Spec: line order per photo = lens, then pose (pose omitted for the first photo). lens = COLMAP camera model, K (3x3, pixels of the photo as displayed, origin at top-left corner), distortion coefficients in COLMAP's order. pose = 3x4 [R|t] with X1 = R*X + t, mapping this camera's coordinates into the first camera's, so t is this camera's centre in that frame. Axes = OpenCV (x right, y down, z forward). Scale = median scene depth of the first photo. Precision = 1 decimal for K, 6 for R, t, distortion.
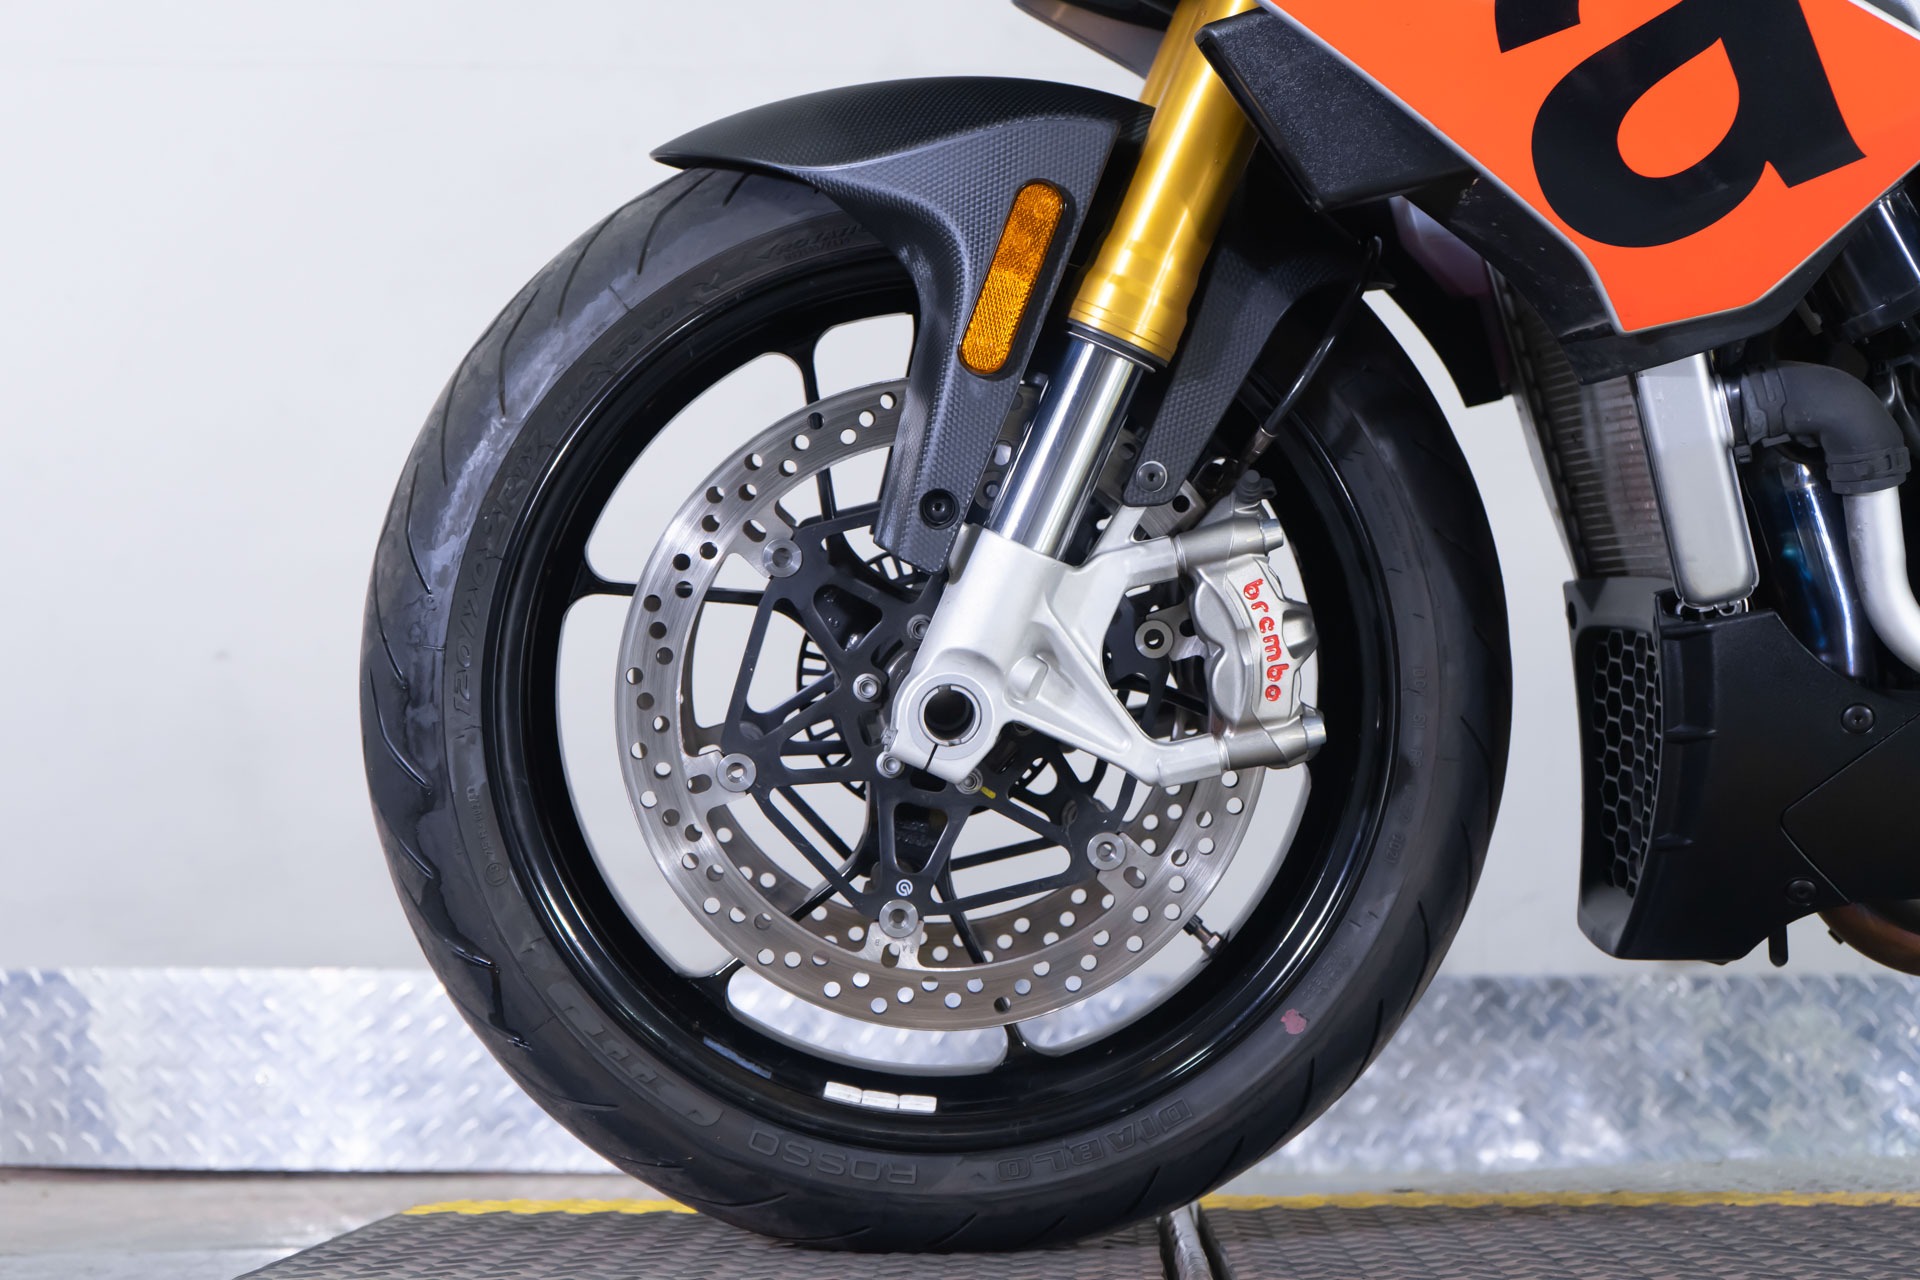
lens RADIAL K [[2918.2, 0, 960.0], [0, 2918.2, 640.0], [0, 0, 1]] dist [0.016288, 0.183622]
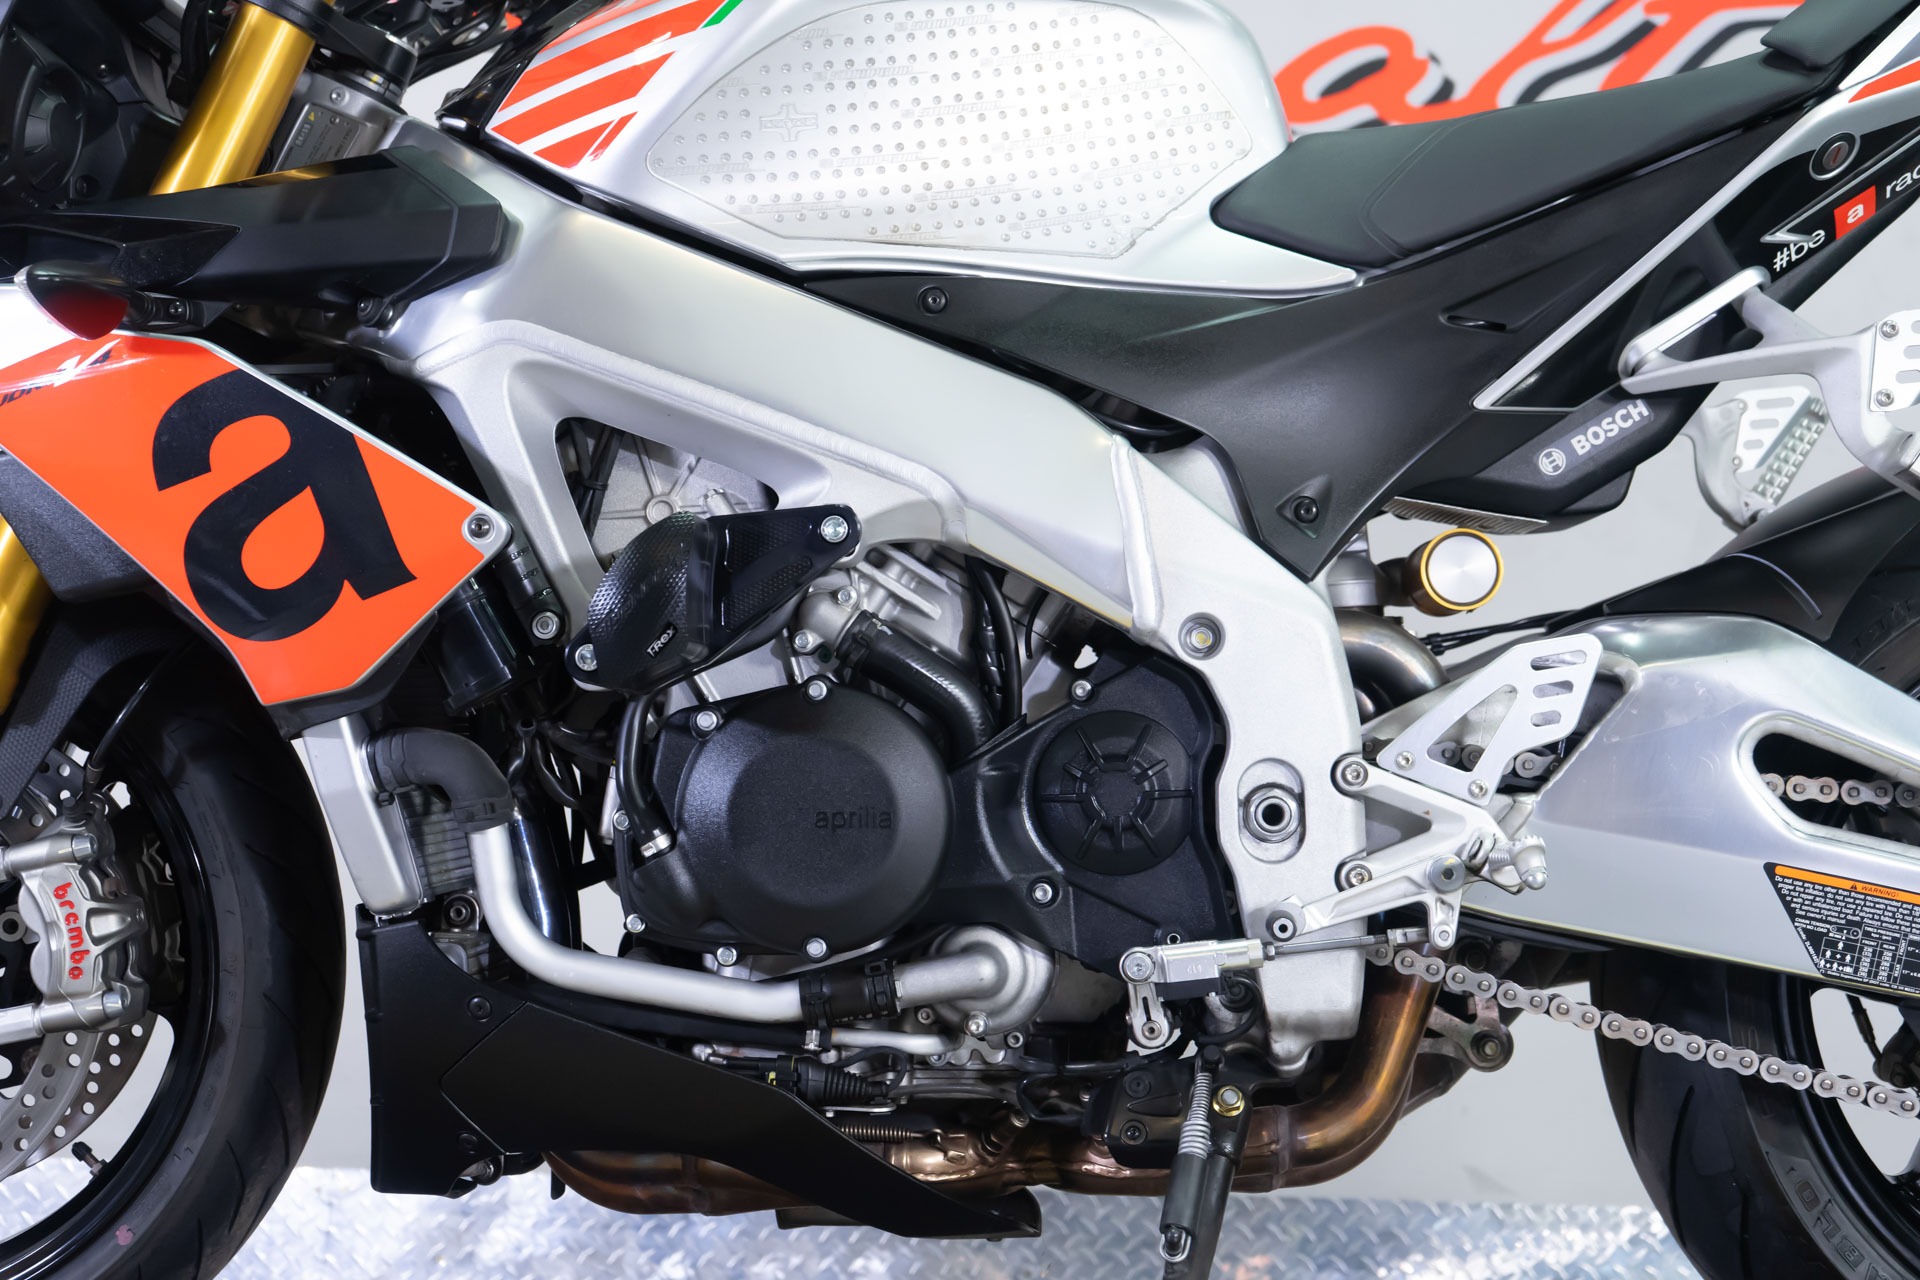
lens RADIAL K [[2641.7, 0, 960.0], [0, 2641.7, 640.0], [0, 0, 1]] dist [0.013991, 0.046953]
pose [[0.998997, 0.023974, -0.037824, 0.534301], [-0.026968, 0.996369, -0.080752, -0.043672], [0.035751, 0.081691, 0.996016, -0.148064]]
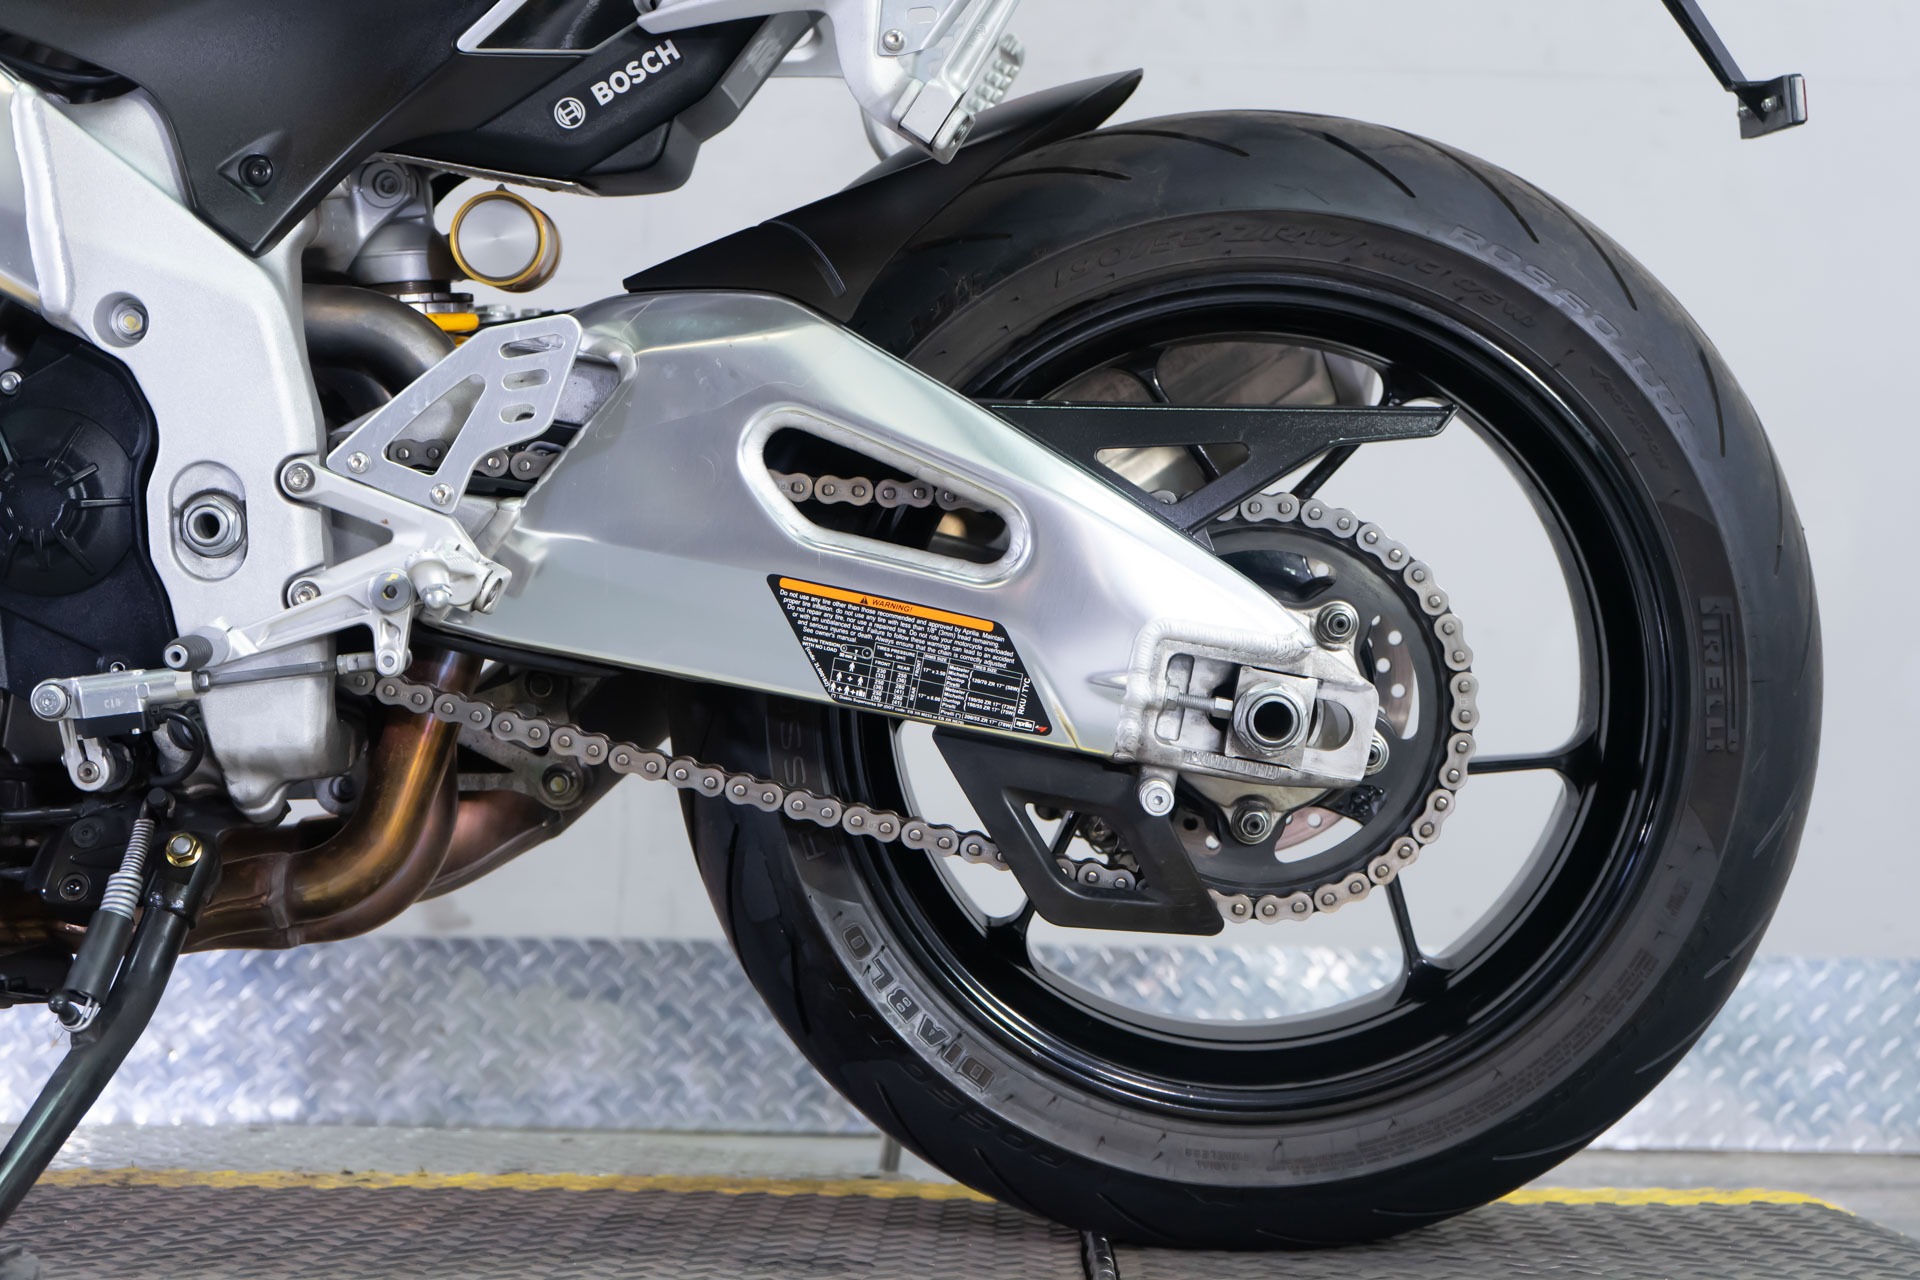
lens RADIAL K [[3036.9, 0, 960.0], [0, 3036.9, 640.0], [0, 0, 1]] dist [0.024675, -0.018478]
pose [[0.999761, 0.017221, 0.013488, 0.877926], [-0.017614, 0.999406, 0.029614, -0.059285], [-0.012970, -0.029845, 0.999470, -0.148332]]
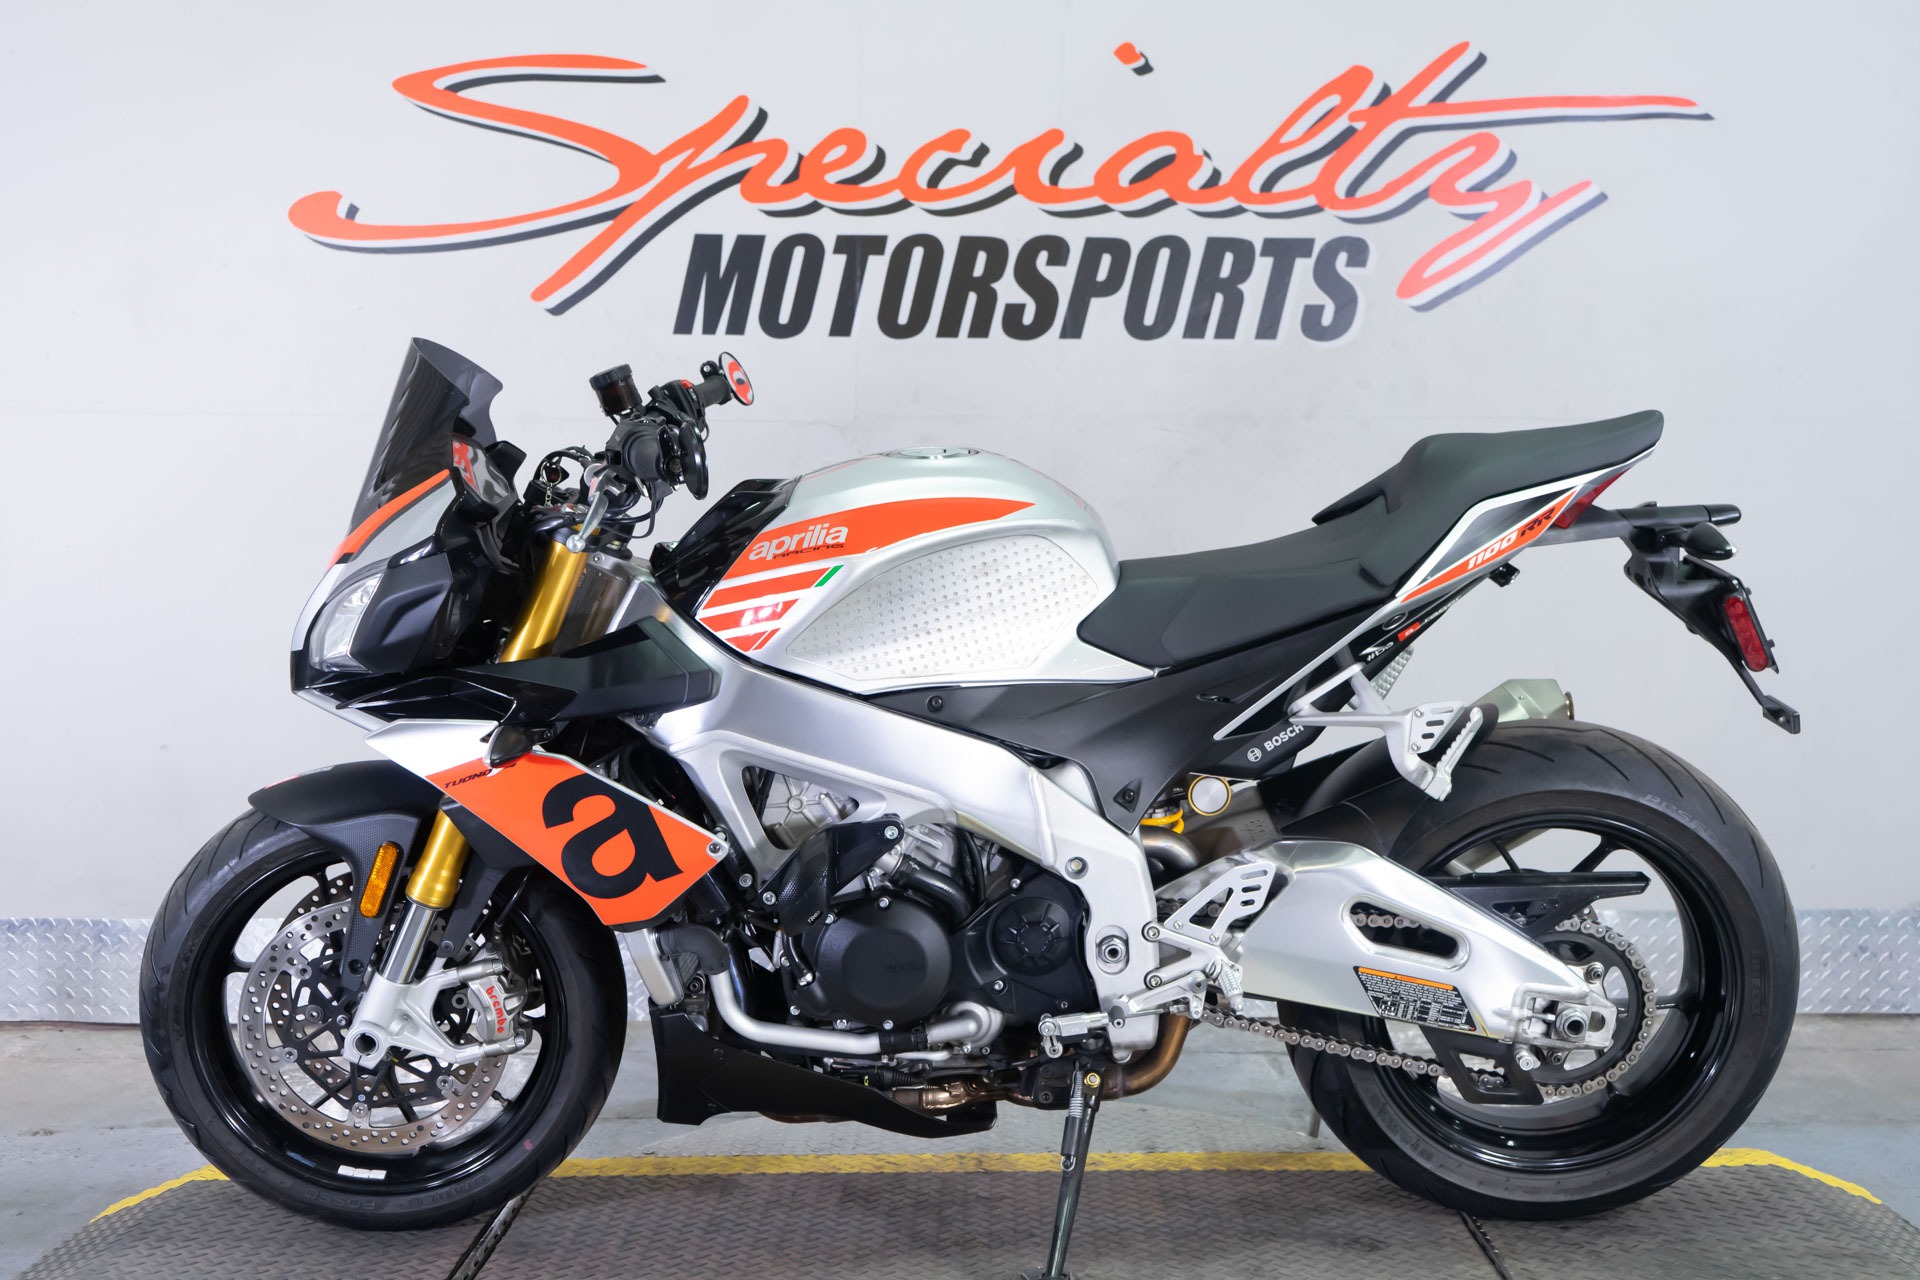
lens RADIAL K [[2253.7, 0, 960.0], [0, 2253.7, 640.0], [0, 0, 1]] dist [0.014225, 0.038403]
pose [[0.999676, -0.006483, 0.024609, 0.453076], [0.002467, 0.987137, 0.159859, -0.615347], [-0.025329, -0.159746, 0.986833, -0.847435]]
